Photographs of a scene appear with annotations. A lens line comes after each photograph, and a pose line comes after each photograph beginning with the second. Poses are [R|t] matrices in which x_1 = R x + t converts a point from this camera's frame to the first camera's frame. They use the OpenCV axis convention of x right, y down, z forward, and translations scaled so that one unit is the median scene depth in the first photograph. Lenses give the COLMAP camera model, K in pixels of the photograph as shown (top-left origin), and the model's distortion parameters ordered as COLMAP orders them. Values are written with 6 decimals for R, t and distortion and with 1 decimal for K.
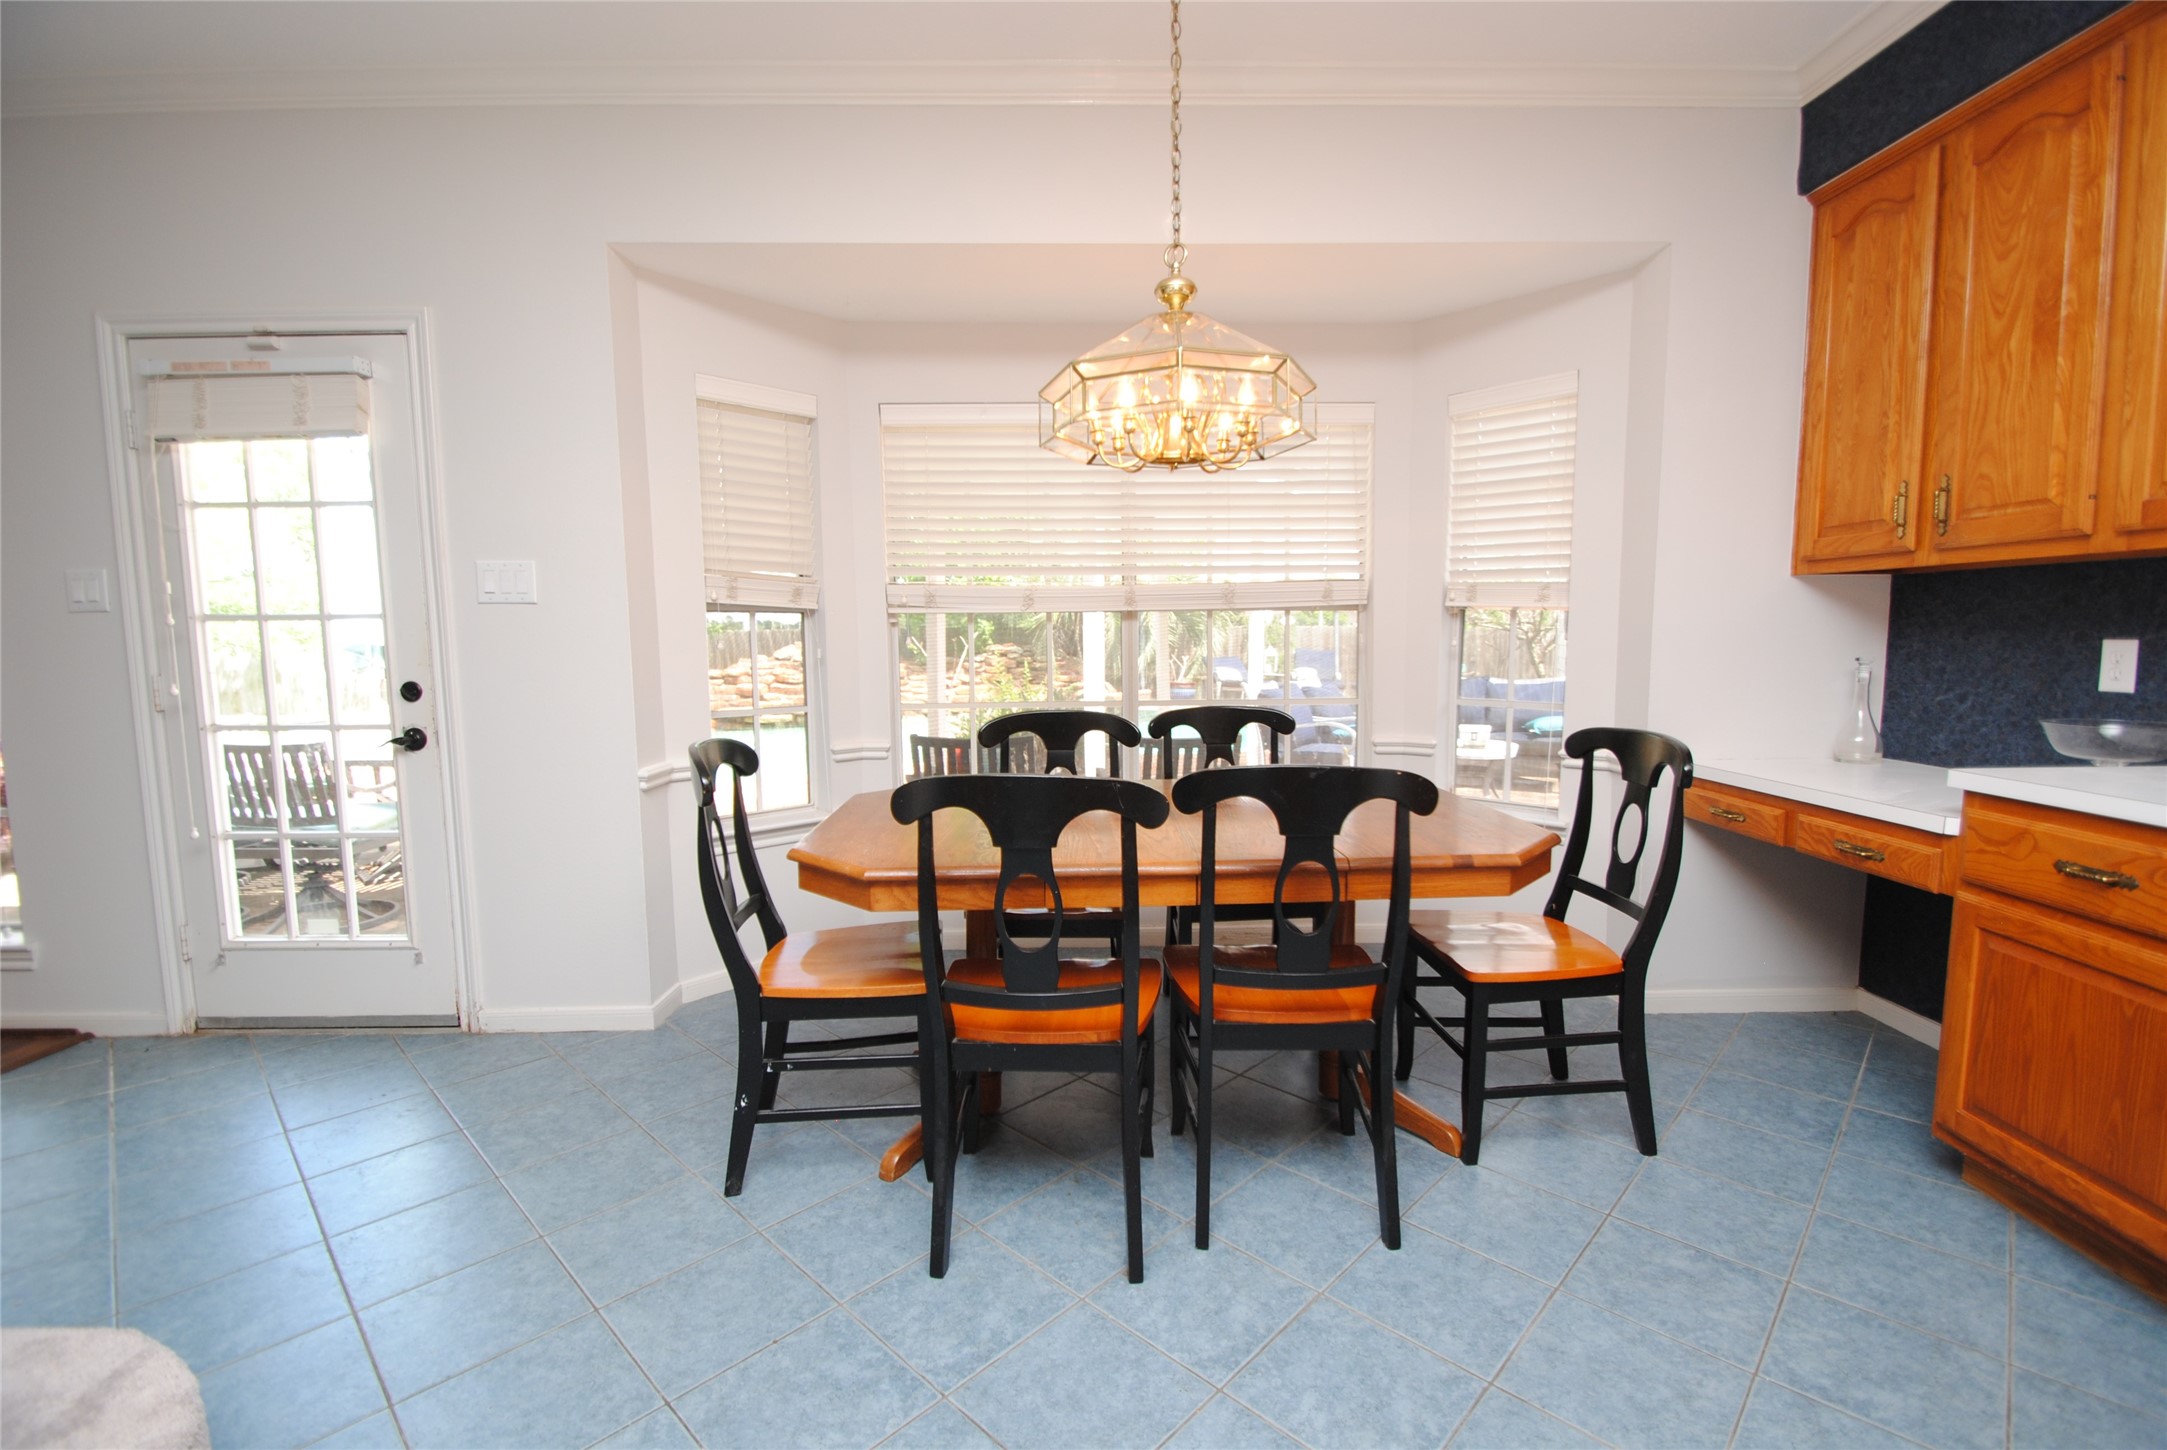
lens RADIAL K [[951.5, 0, 1089.6], [0, 951.5, 733.4], [0, 0, 1]] dist [-0.000794, -0.006660]
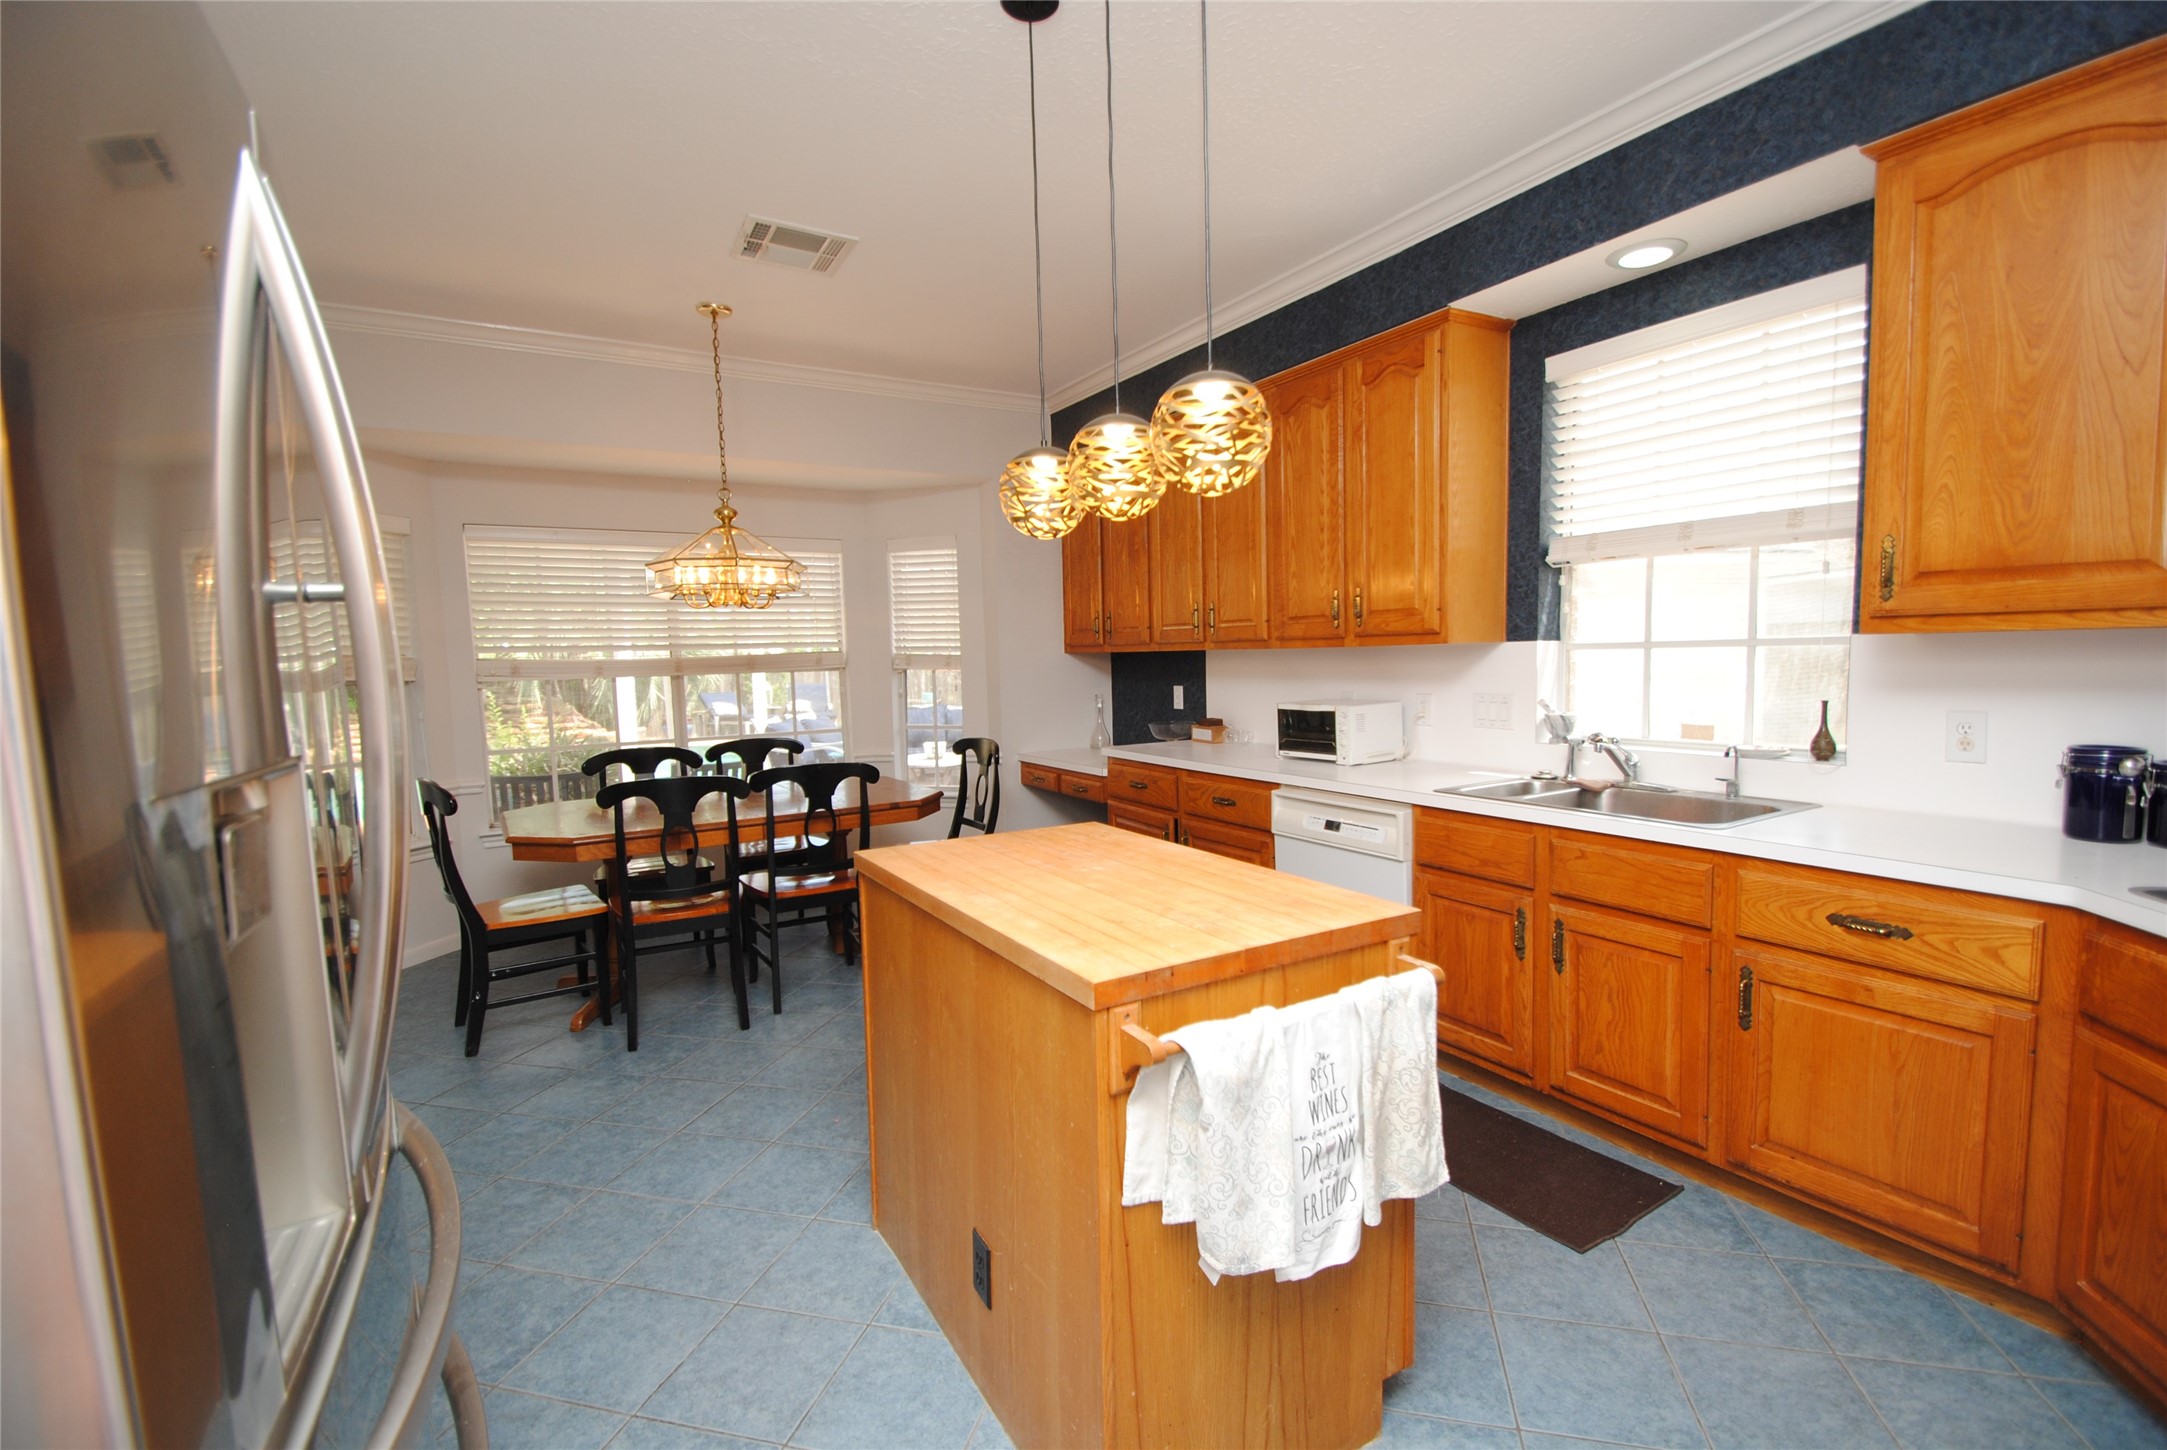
lens RADIAL K [[951.5, 0, 1102.8], [0, 951.5, 727.2], [0, 0, 1]] dist [-0.000794, -0.006660]
pose [[0.860044, -0.050668, 0.507698, -0.188601], [0.067893, 0.997573, -0.015454, 0.018673], [-0.505683, 0.047760, 0.861396, -0.736393]]
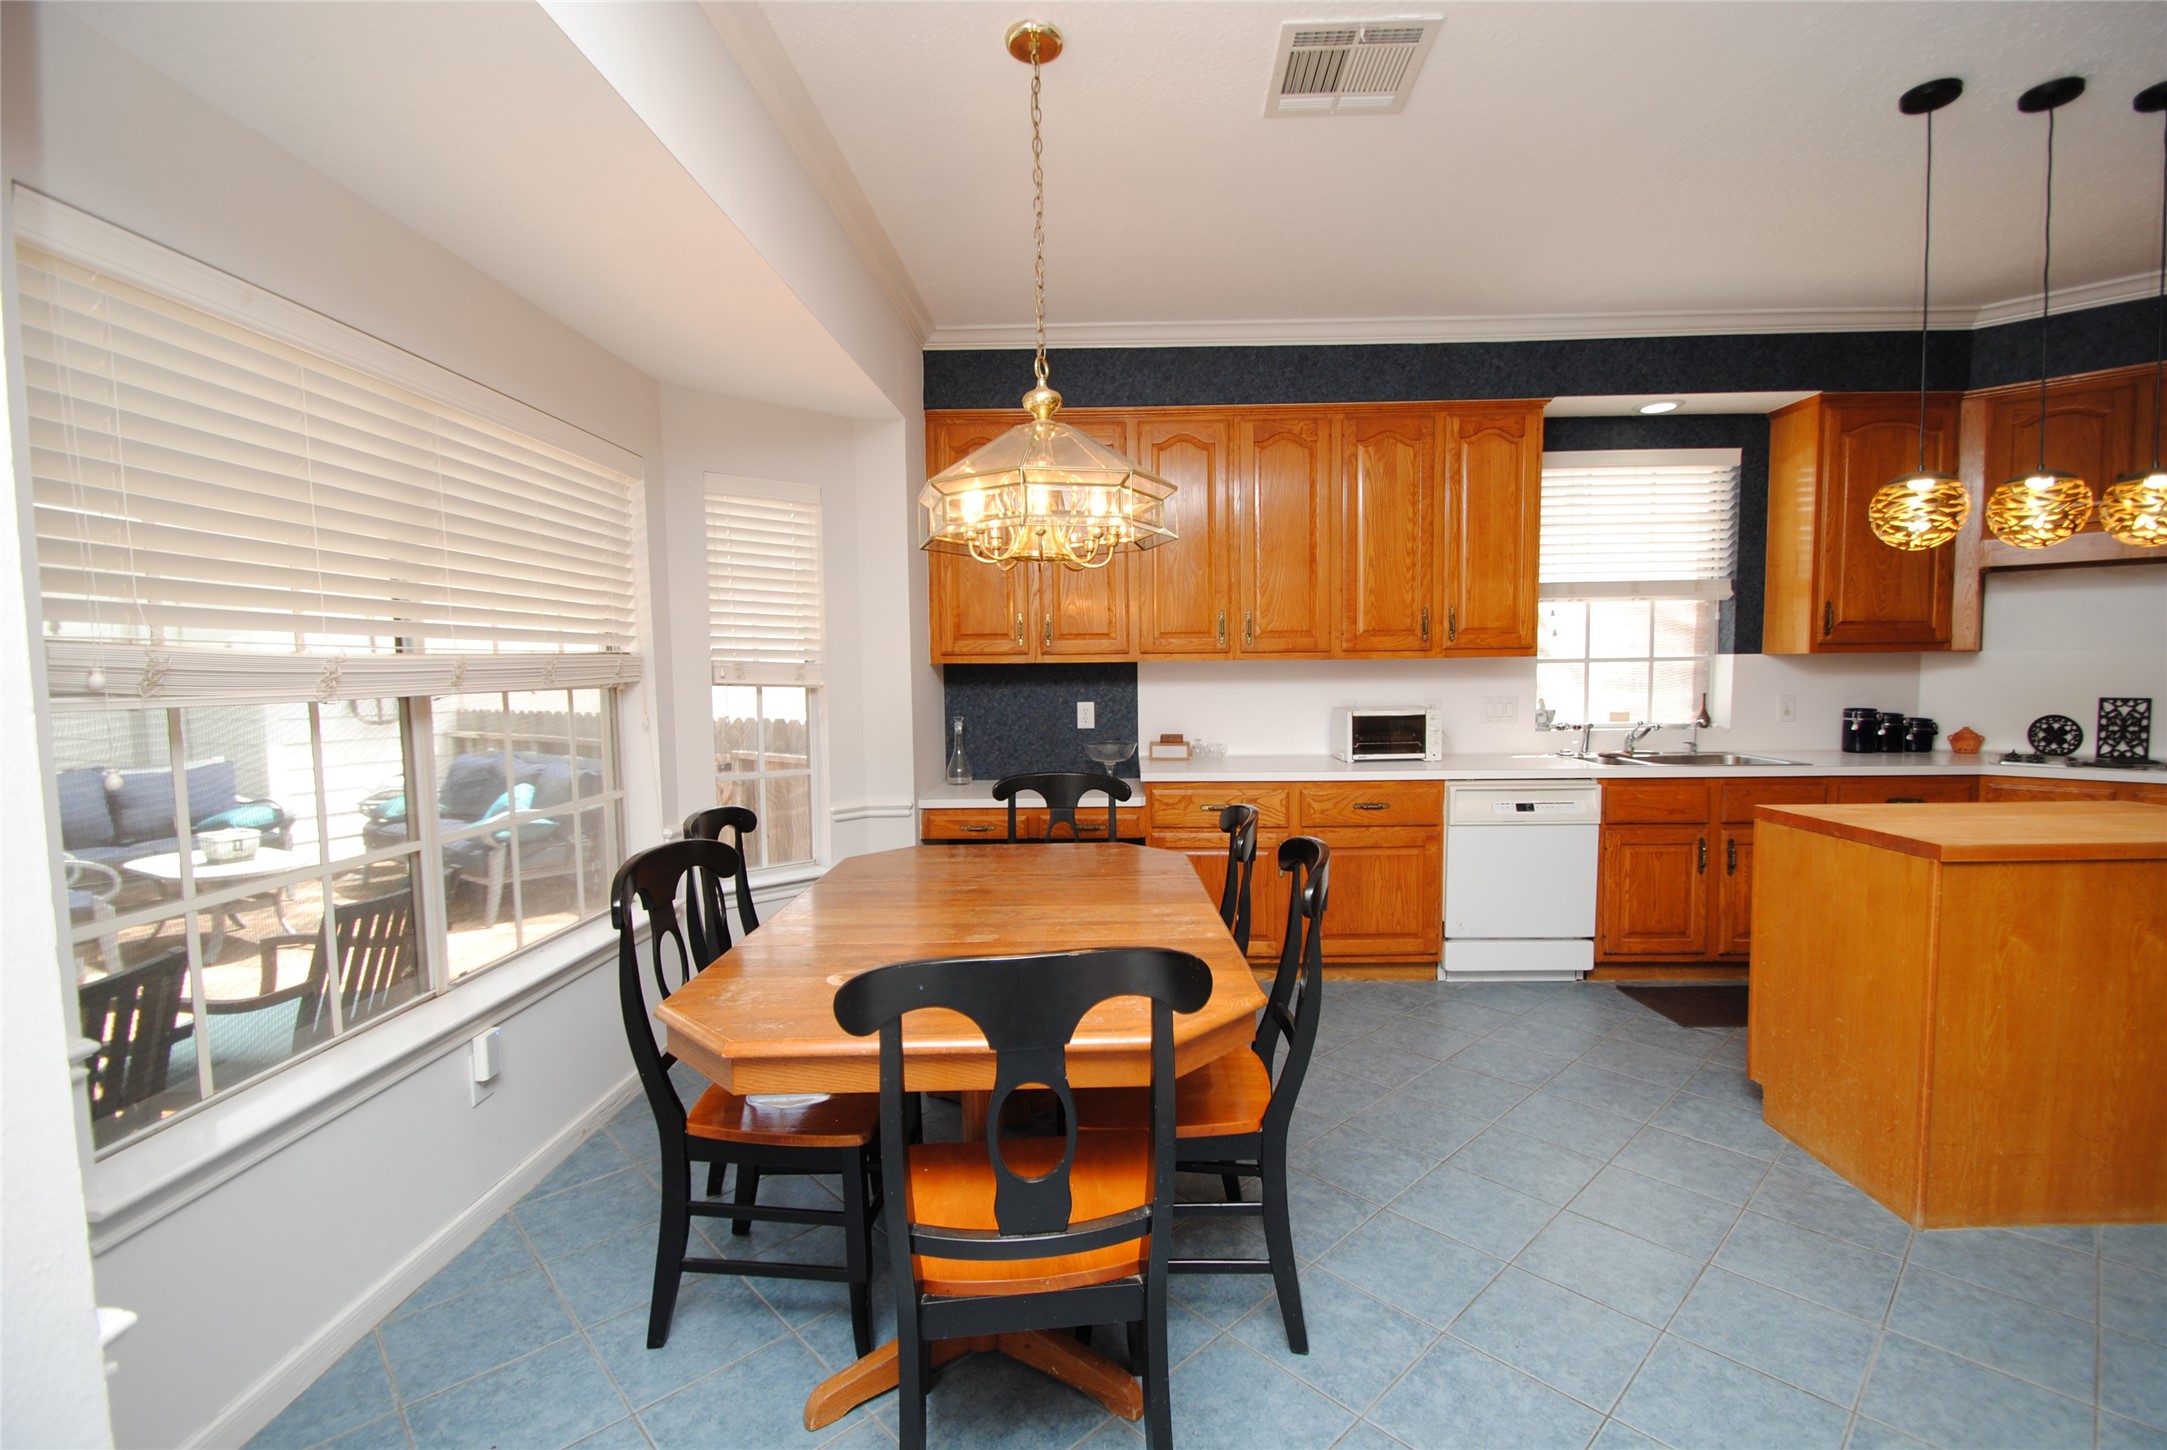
lens RADIAL K [[951.5, 0, 1095.9], [0, 951.5, 727.8], [0, 0, 1]] dist [-0.000794, -0.006660]
pose [[0.045797, -0.057260, 0.997308, -0.791677], [0.114277, 0.992102, 0.051714, -0.124982], [-0.992393, 0.111601, 0.051979, 0.744212]]
